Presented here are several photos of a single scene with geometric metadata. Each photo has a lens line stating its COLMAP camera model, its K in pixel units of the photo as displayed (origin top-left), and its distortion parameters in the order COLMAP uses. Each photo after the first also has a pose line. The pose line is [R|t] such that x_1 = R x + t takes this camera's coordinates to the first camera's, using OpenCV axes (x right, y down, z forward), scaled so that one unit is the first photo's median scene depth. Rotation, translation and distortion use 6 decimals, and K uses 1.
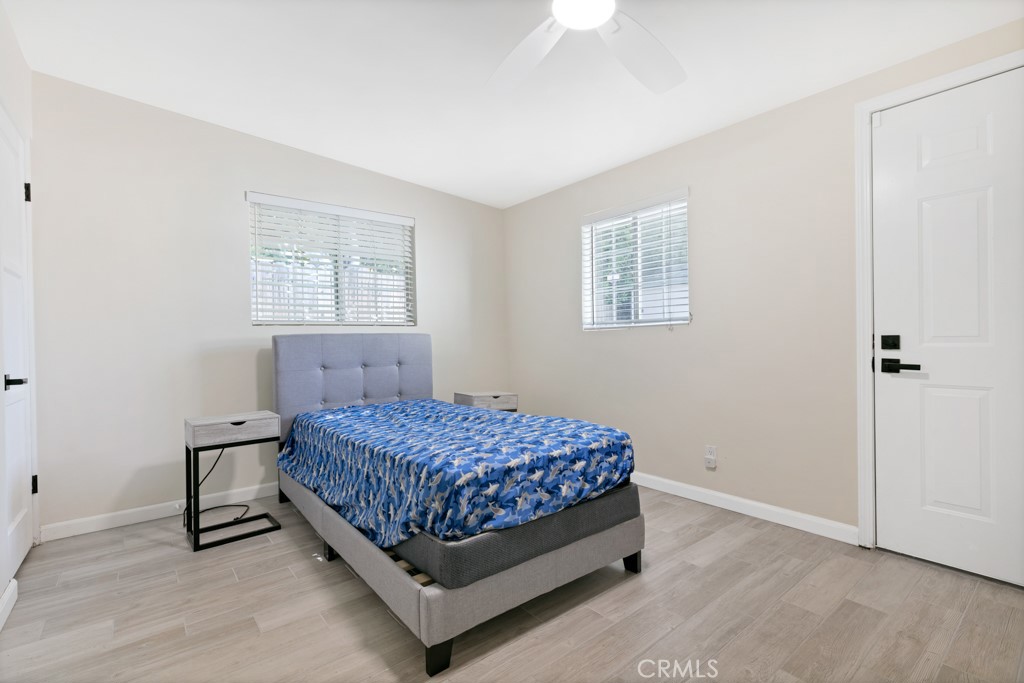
lens RADIAL K [[470.2, 0, 514.6], [0, 470.2, 339.8], [0, 0, 1]] dist [0.006158, -0.001330]
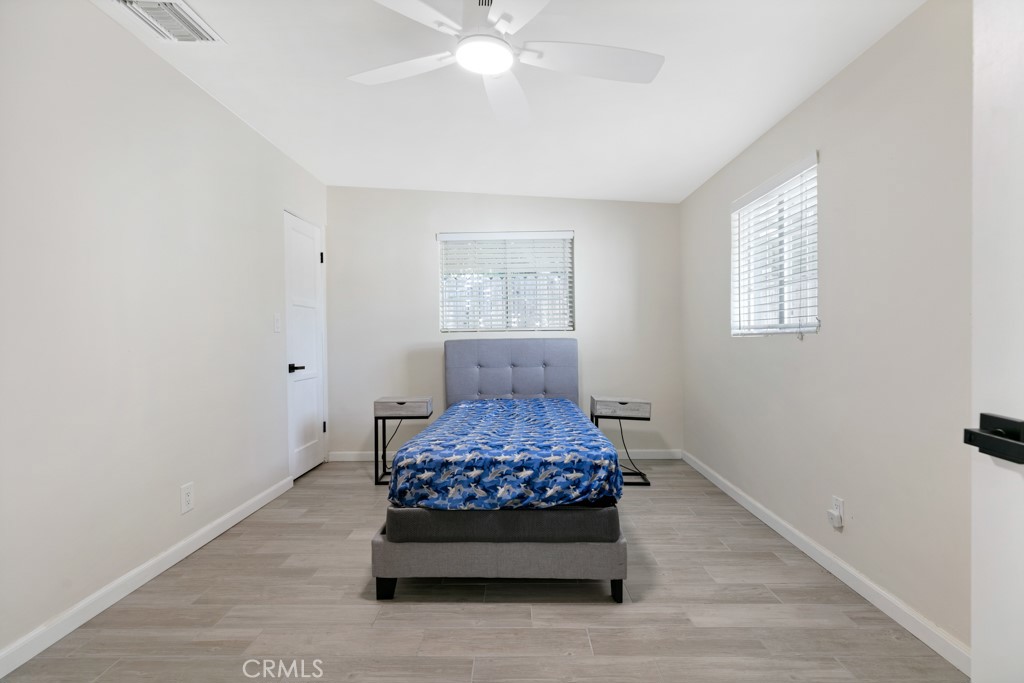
lens RADIAL K [[470.2, 0, 509.5], [0, 470.2, 341.5], [0, 0, 1]] dist [0.006158, -0.001330]
pose [[0.763318, 0.013552, -0.645881, 0.751711], [-0.001063, 0.999805, 0.019722, -0.051167], [0.646022, -0.014368, 0.763184, 0.156491]]
